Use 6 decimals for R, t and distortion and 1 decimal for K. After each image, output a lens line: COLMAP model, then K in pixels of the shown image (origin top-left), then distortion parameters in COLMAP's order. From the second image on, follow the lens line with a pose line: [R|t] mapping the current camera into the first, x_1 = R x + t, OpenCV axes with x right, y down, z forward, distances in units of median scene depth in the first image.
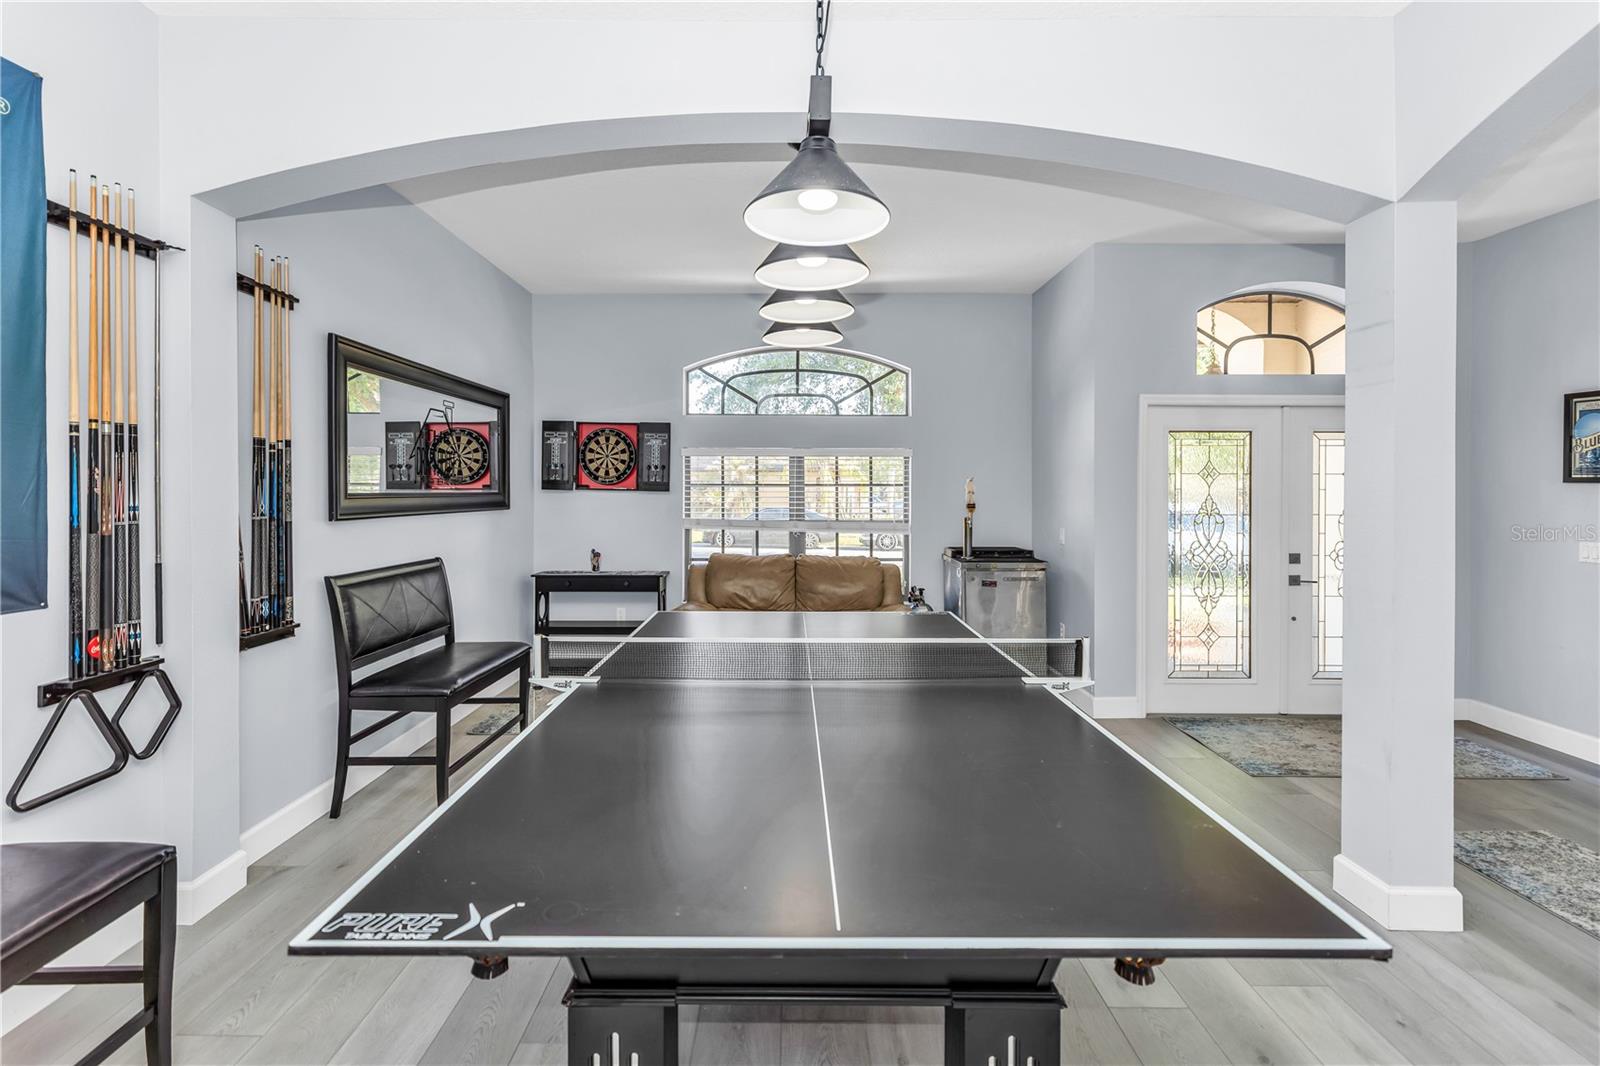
lens RADIAL K [[719.5, 0, 799.5], [0, 719.5, 486.6], [0, 0, 1]] dist [0.000745, 0.000427]
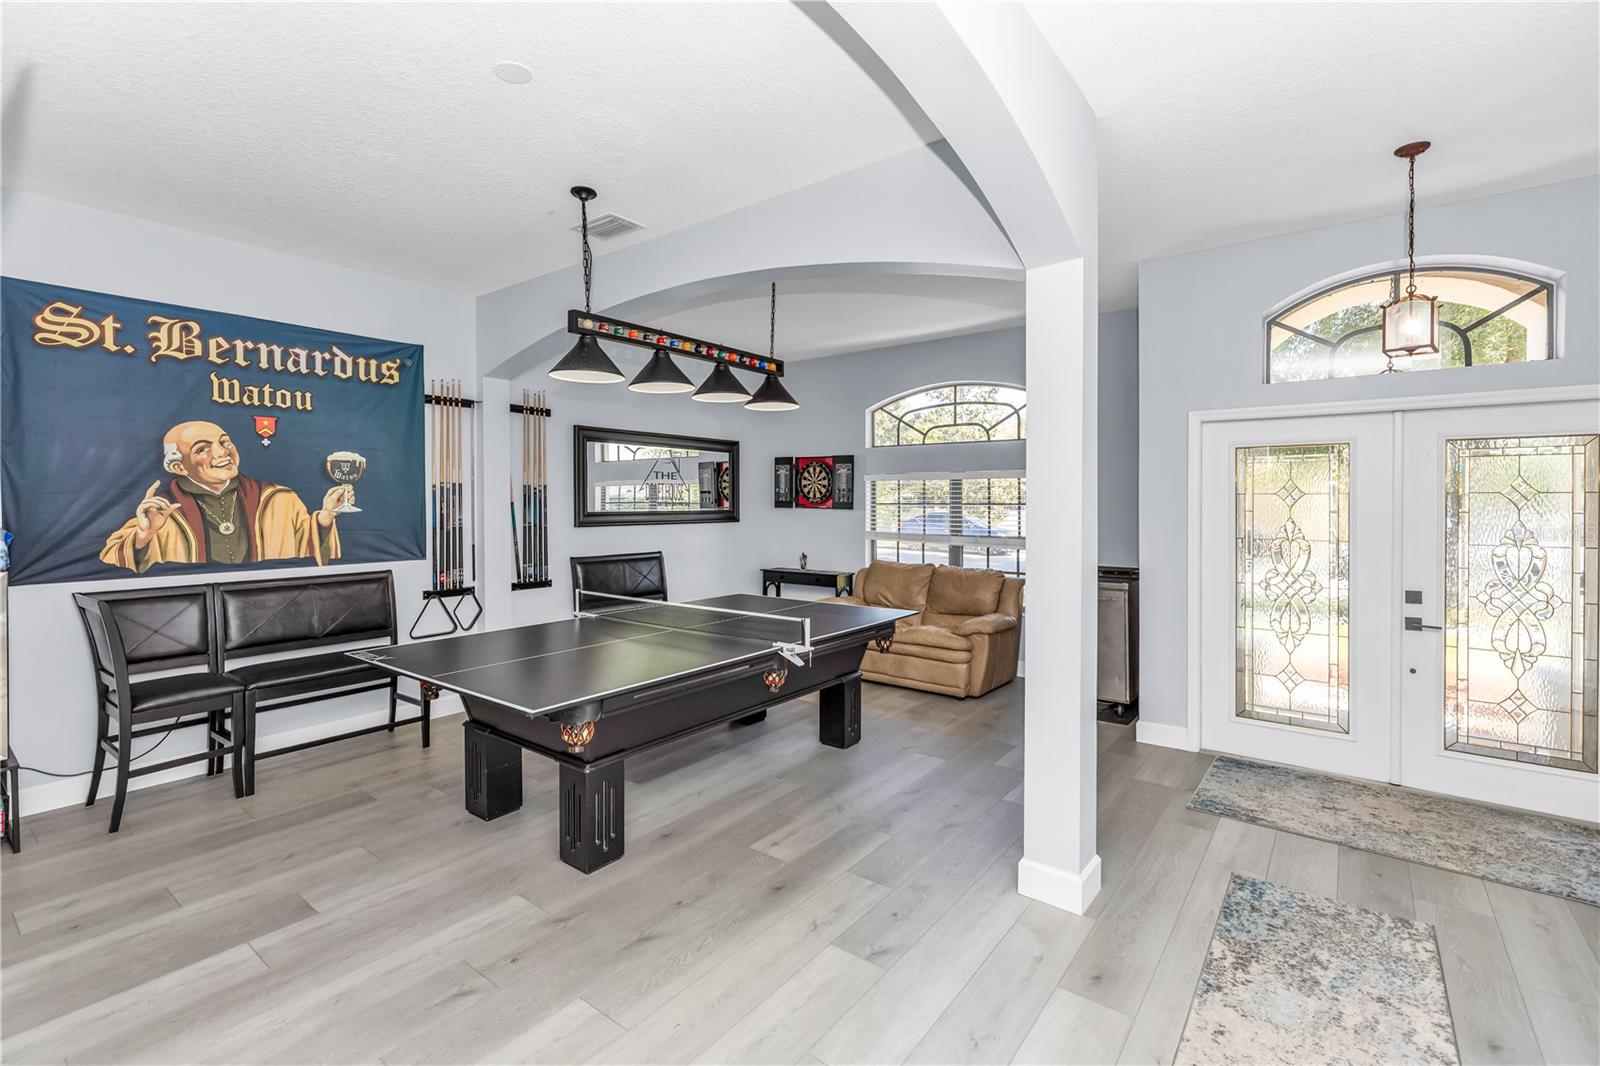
lens RADIAL K [[730.1, 0, 804.7], [0, 730.1, 499.1], [0, 0, 1]] dist [0.000563, -0.000193]
pose [[0.790043, -0.003683, -0.613040, 0.595484], [0.004380, 0.999990, -0.000363, -0.012623], [0.613036, -0.002398, 0.790052, -0.069377]]
